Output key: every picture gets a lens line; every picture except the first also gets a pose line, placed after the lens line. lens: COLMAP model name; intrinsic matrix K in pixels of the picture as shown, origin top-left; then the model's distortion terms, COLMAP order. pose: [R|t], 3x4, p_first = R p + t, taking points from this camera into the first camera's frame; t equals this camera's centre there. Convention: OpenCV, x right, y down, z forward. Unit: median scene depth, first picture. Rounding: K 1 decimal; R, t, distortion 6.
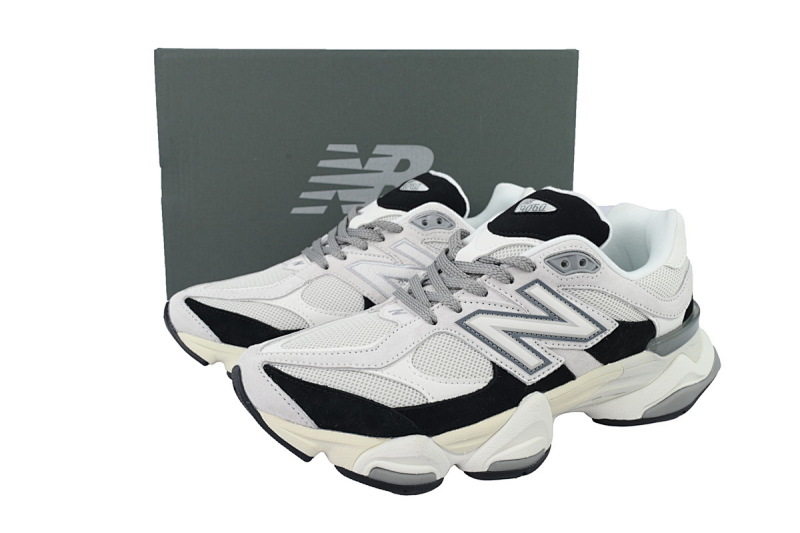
lens RADIAL K [[693.5, 0, 400.0], [0, 693.5, 266.5], [0, 0, 1]] dist [-0.006136, -0.003784]
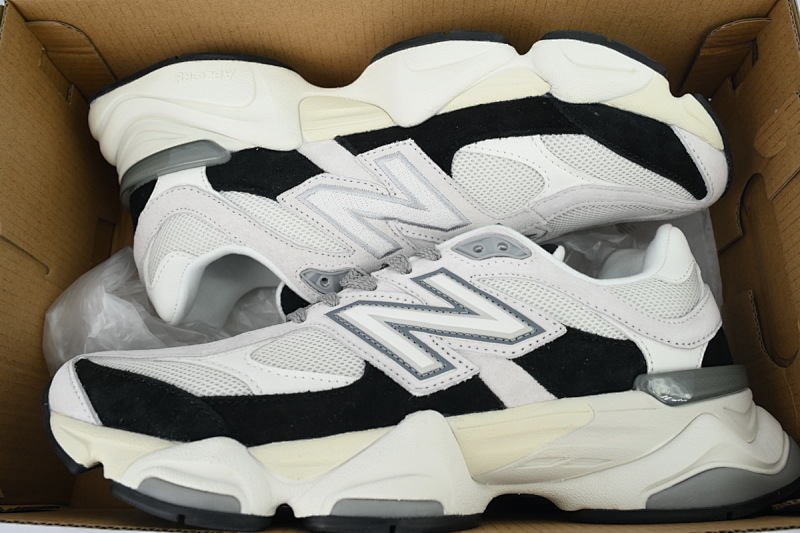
lens RADIAL K [[572.8, 0, 400.0], [0, 572.8, 266.5], [0, 0, 1]] dist [0.004701, 0.000535]
pose [[0.960909, -0.075306, -0.266428, 0.323494], [-0.075644, 0.854278, -0.514283, 0.346352], [0.266332, 0.514332, 0.815187, 0.477886]]
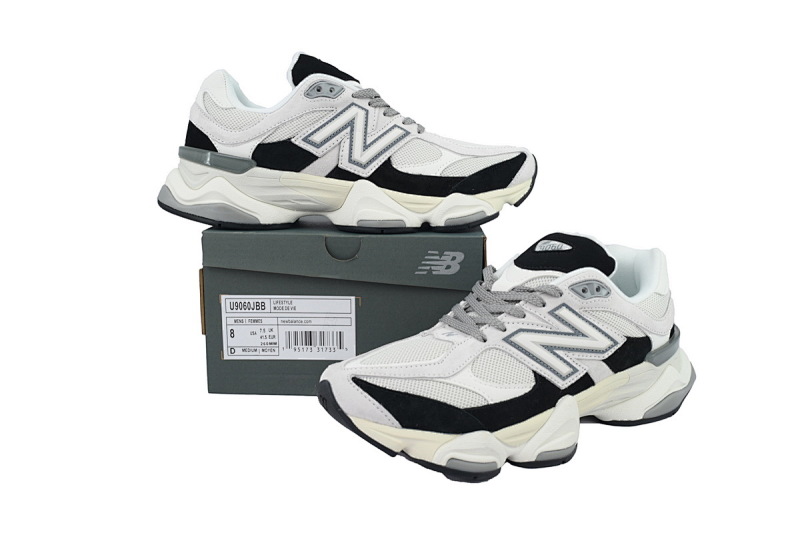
lens RADIAL K [[693.5, 0, 400.0], [0, 693.5, 266.5], [0, 0, 1]] dist [-0.006136, -0.003784]
pose [[0.992761, -0.012246, 0.119477, -0.241082], [0.022685, 0.996002, -0.086404, 0.053802], [-0.117941, 0.088489, 0.989070, -0.196006]]
